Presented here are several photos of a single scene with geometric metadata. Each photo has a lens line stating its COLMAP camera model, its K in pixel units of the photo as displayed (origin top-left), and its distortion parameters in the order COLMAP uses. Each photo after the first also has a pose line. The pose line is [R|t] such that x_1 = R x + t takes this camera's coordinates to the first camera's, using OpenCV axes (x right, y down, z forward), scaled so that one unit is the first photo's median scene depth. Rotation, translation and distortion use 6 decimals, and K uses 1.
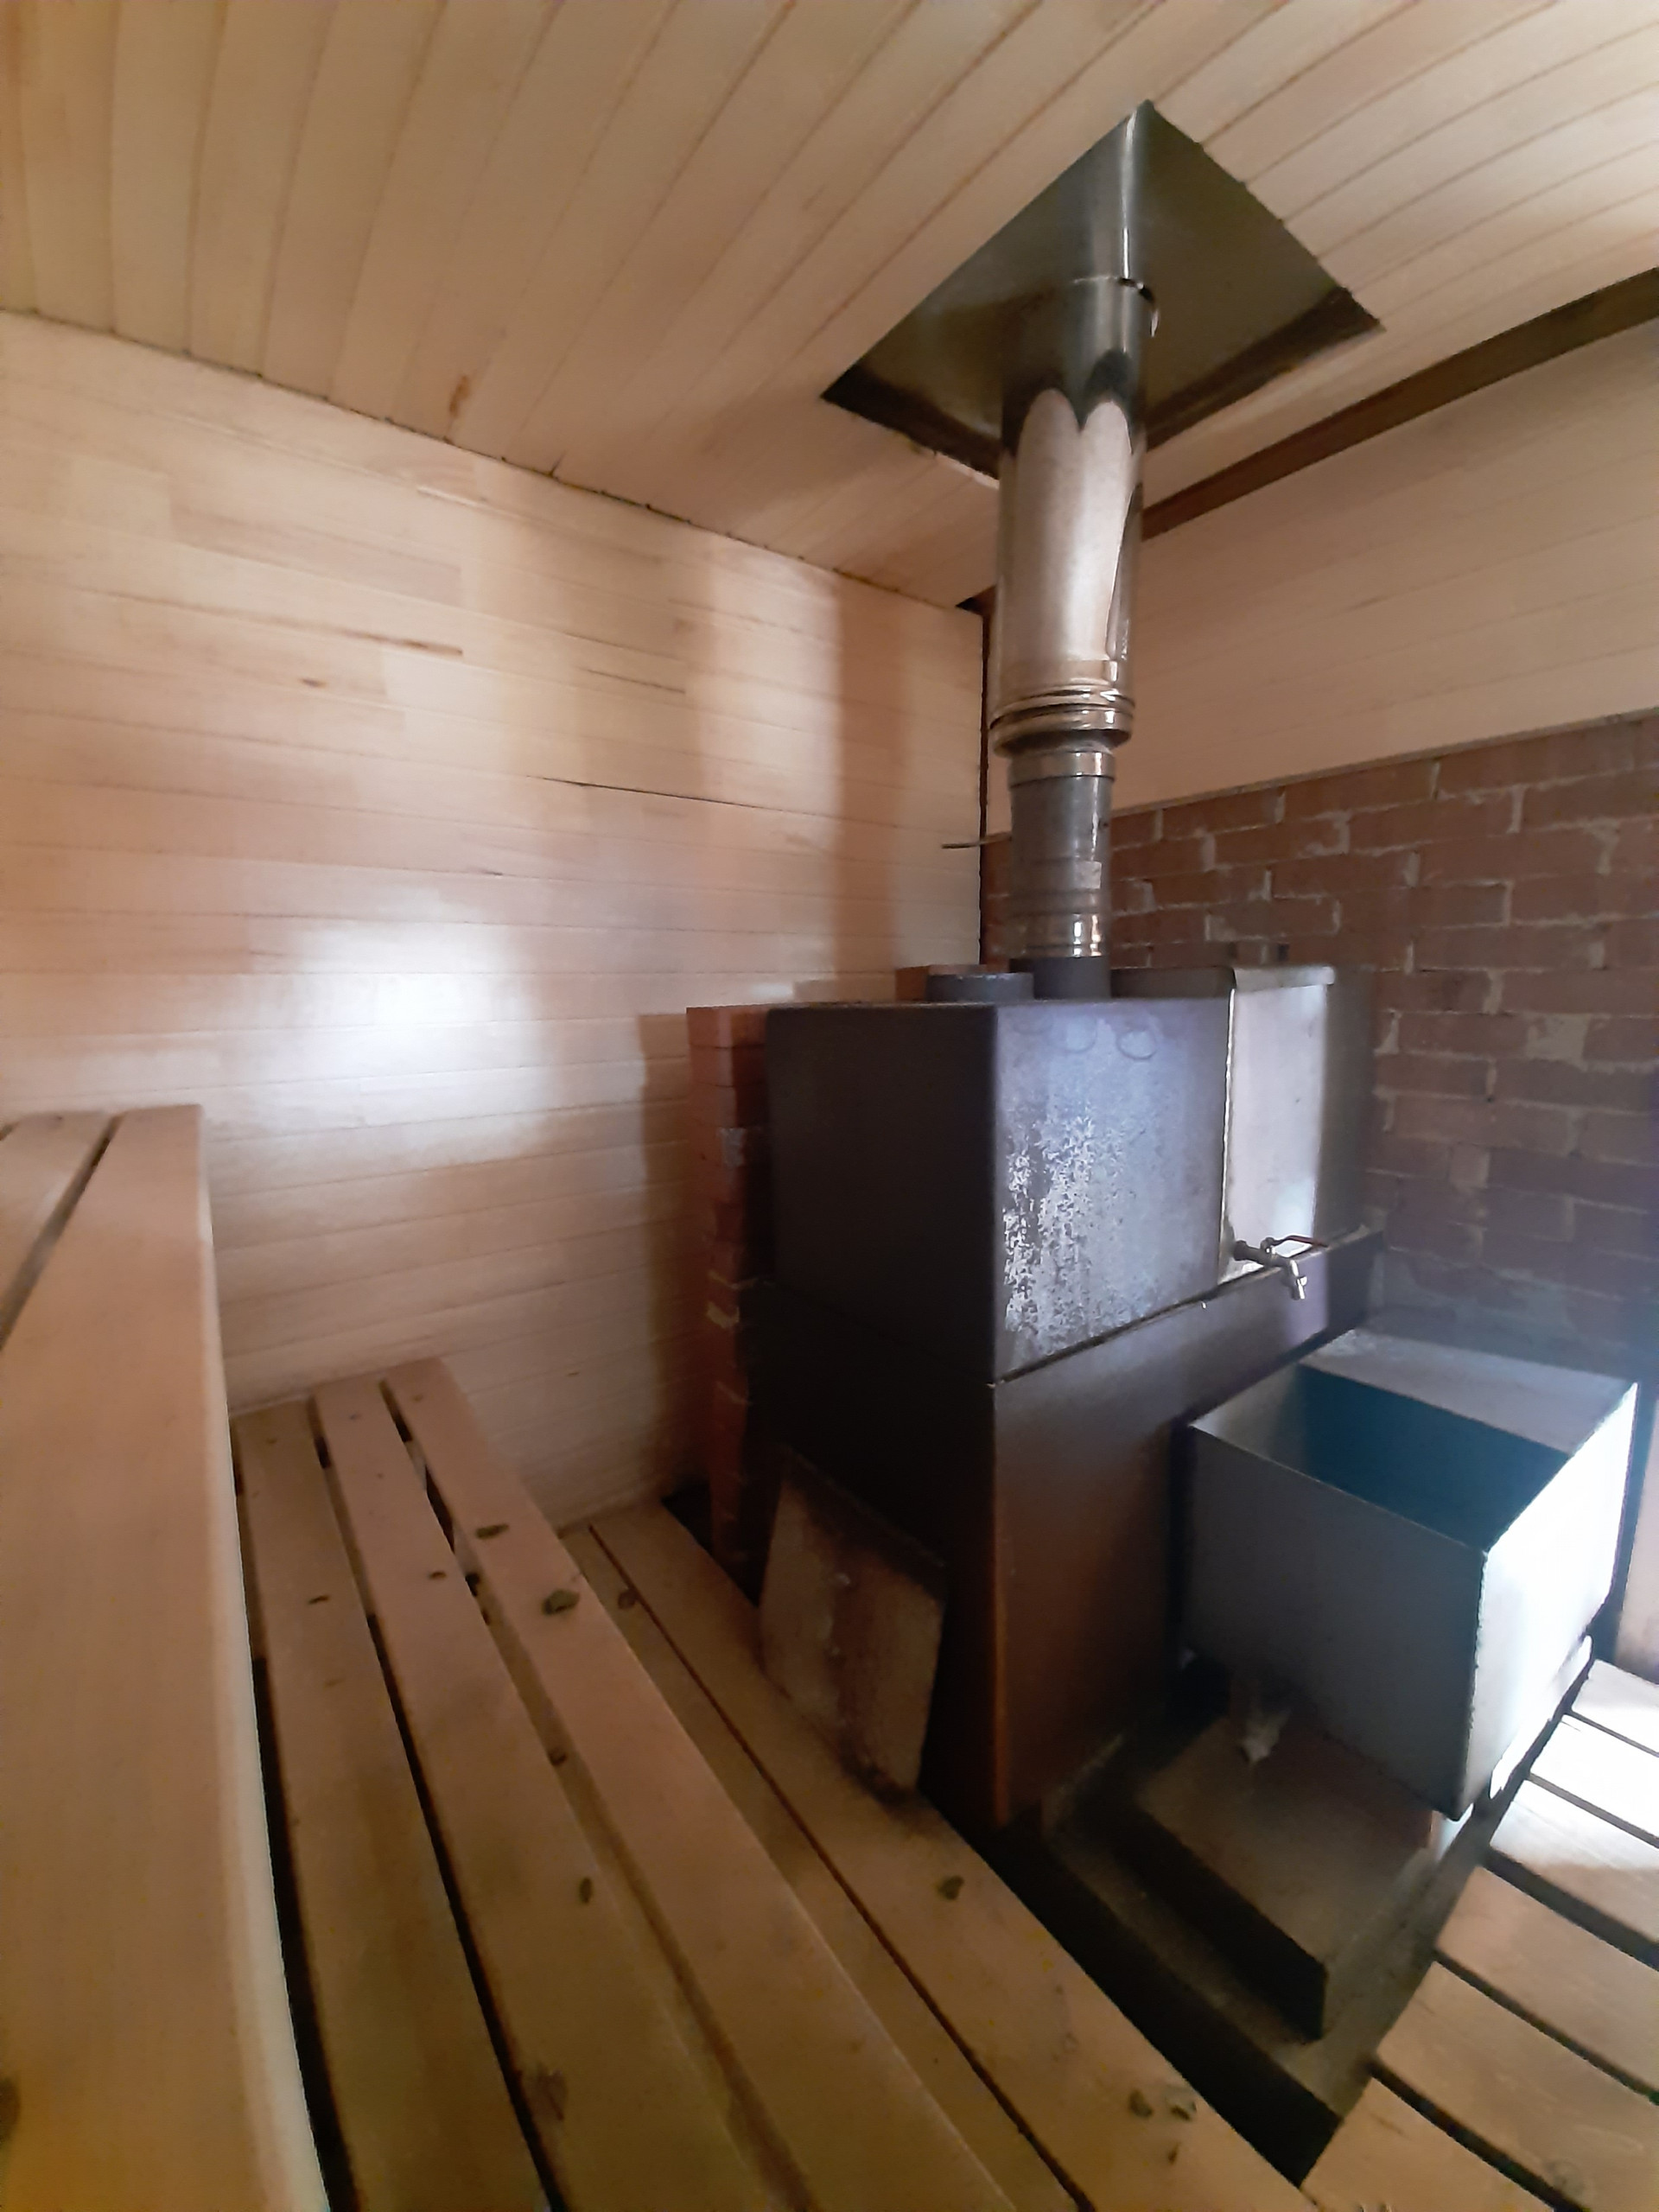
lens RADIAL K [[887.4, 0, 832.9], [0, 887.4, 1112.2], [0, 0, 1]] dist [-0.002850, -0.000237]
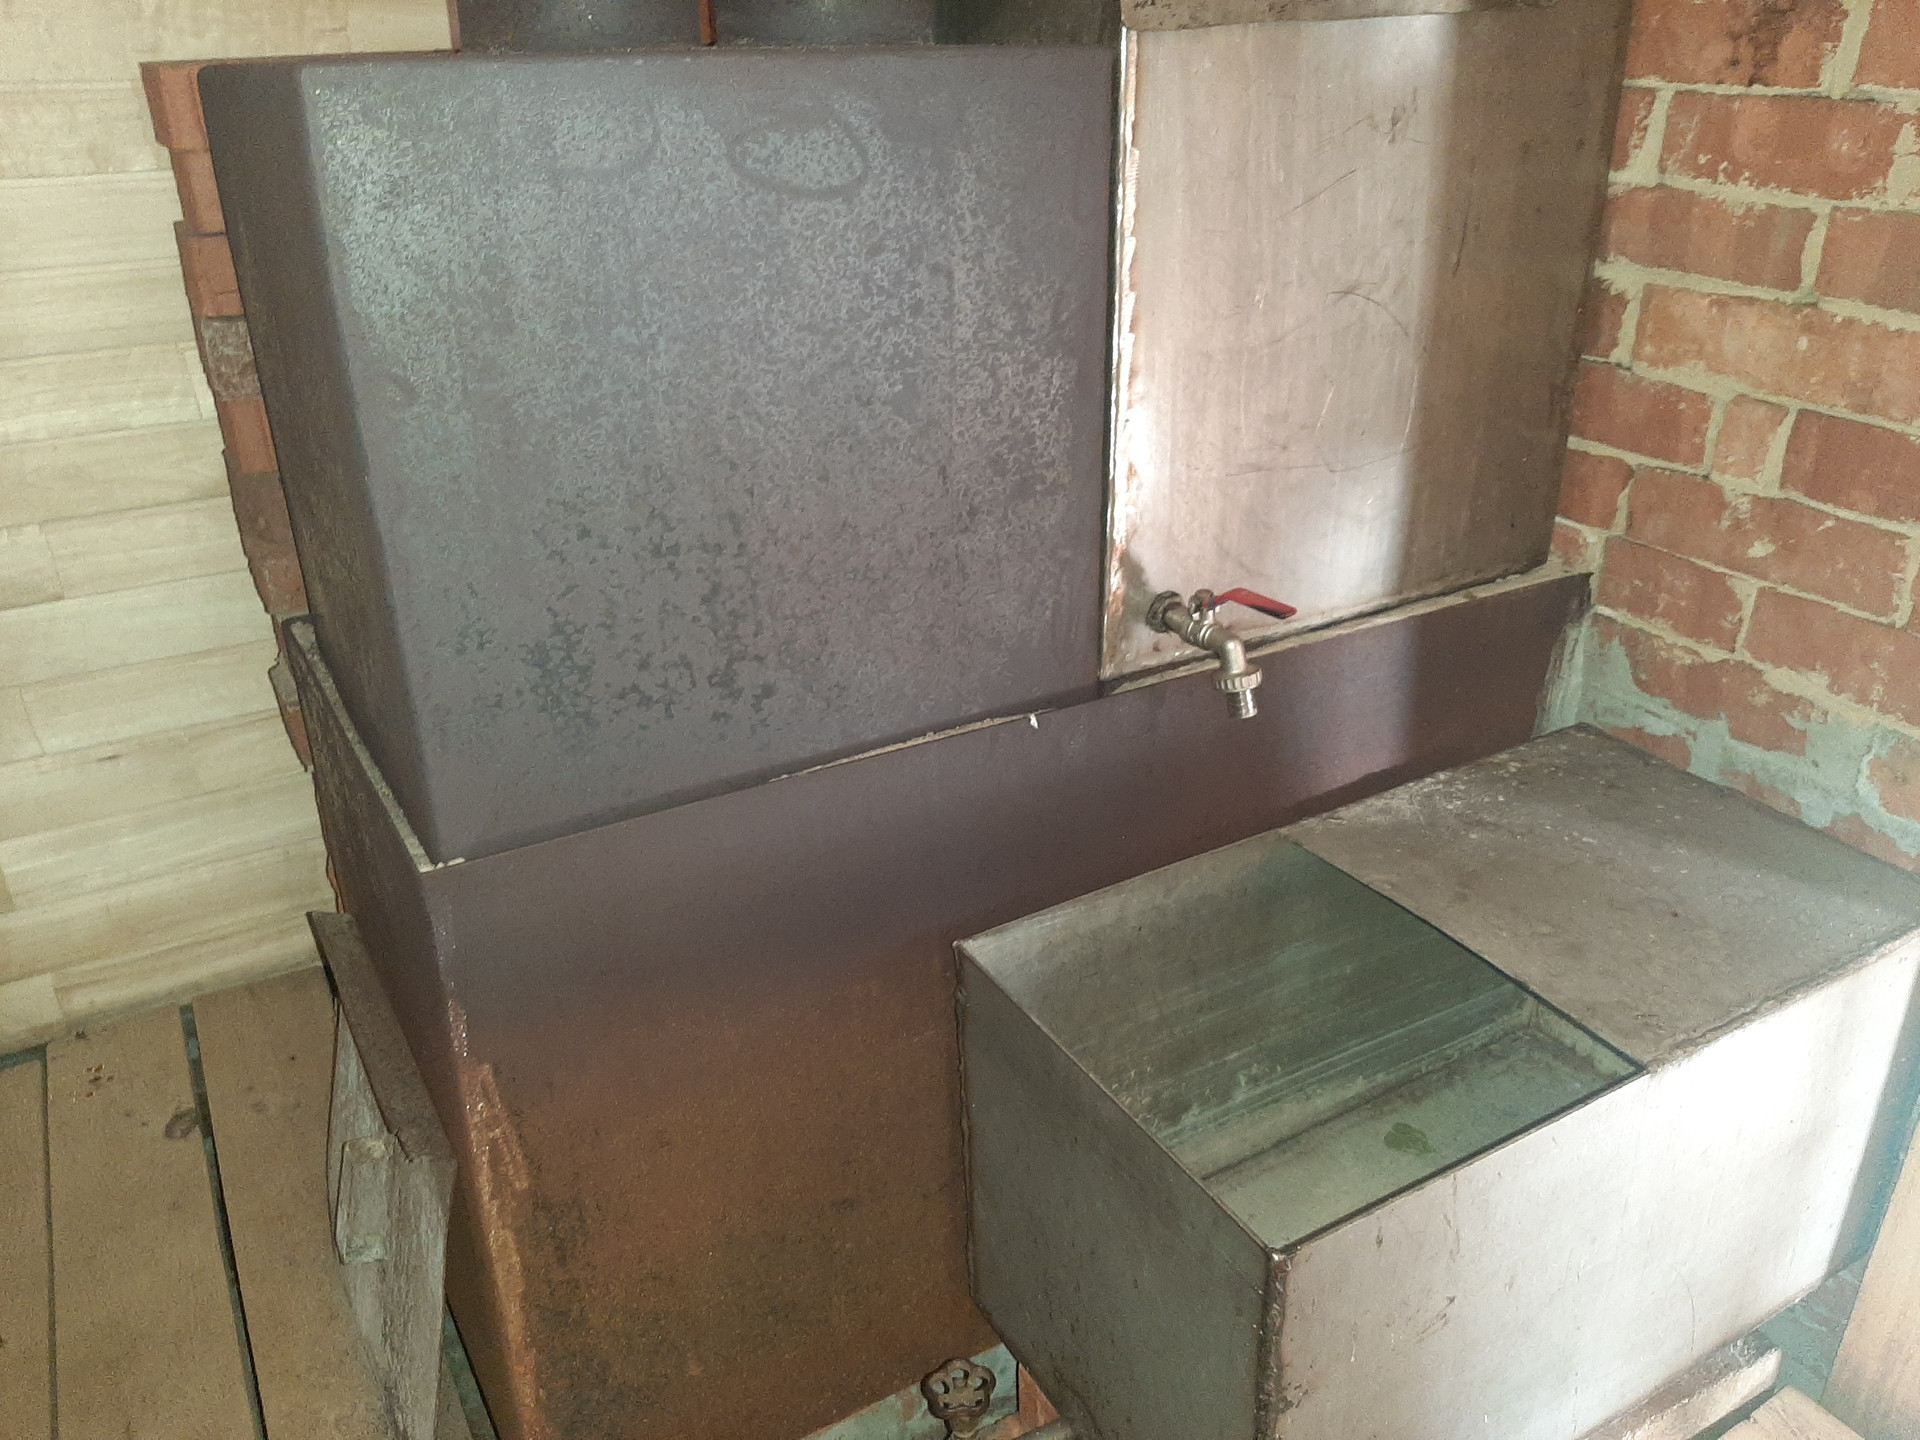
lens RADIAL K [[1557.6, 0, 964.1], [0, 1557.6, 716.6], [0, 0, 1]] dist [0.075605, -0.126653]
pose [[0.995166, 0.051422, -0.083669, 0.397820], [-0.025767, 0.958827, 0.282819, -0.026497], [0.094767, -0.279296, 0.955517, 0.145531]]
